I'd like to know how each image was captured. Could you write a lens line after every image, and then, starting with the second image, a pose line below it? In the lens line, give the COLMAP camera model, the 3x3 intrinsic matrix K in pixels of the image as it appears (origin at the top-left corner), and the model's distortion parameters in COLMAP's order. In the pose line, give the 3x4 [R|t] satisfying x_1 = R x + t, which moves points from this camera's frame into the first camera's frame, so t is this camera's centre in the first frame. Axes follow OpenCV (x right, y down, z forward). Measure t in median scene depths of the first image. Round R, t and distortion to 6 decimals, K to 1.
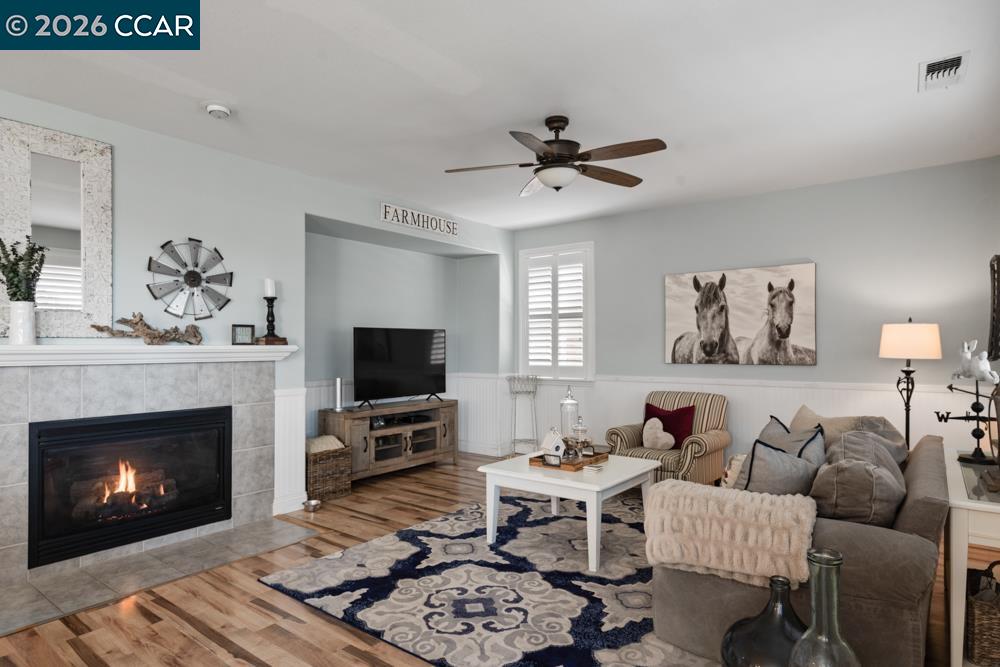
lens RADIAL K [[562.3, 0, 500.1], [0, 562.3, 346.3], [0, 0, 1]] dist [0.000903, 0.000678]
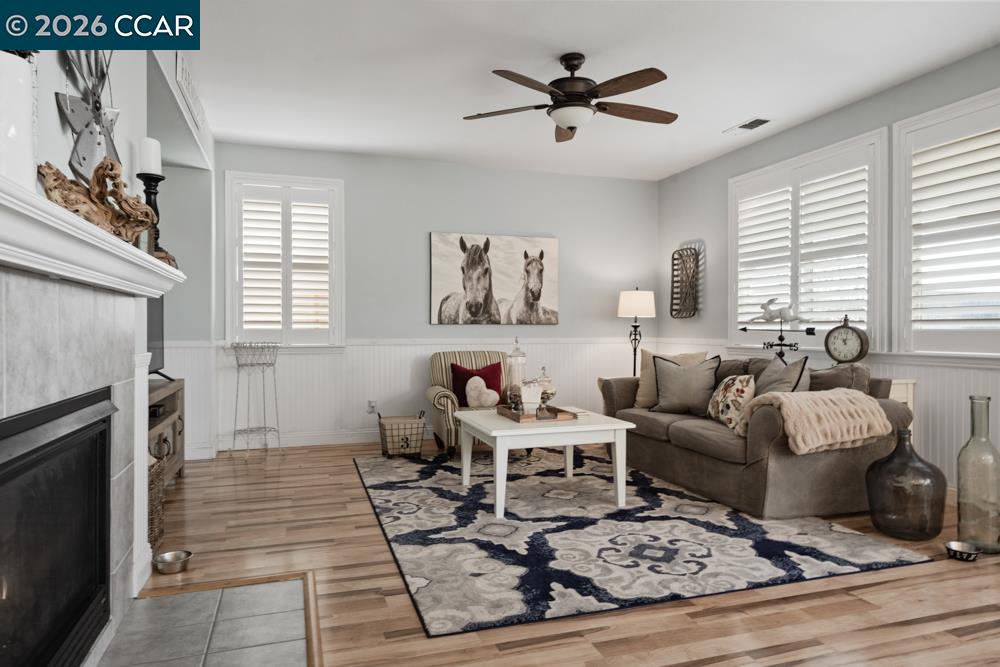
lens RADIAL K [[635.0, 0, 500.0], [0, 635.0, 333.5], [0, 0, 1]] dist [0.005656, 0.000997]
pose [[0.561155, -0.001751, 0.827709, -0.699160], [-0.002898, 0.999987, 0.004081, 0.053976], [-0.827706, -0.004689, 0.561142, 0.388315]]
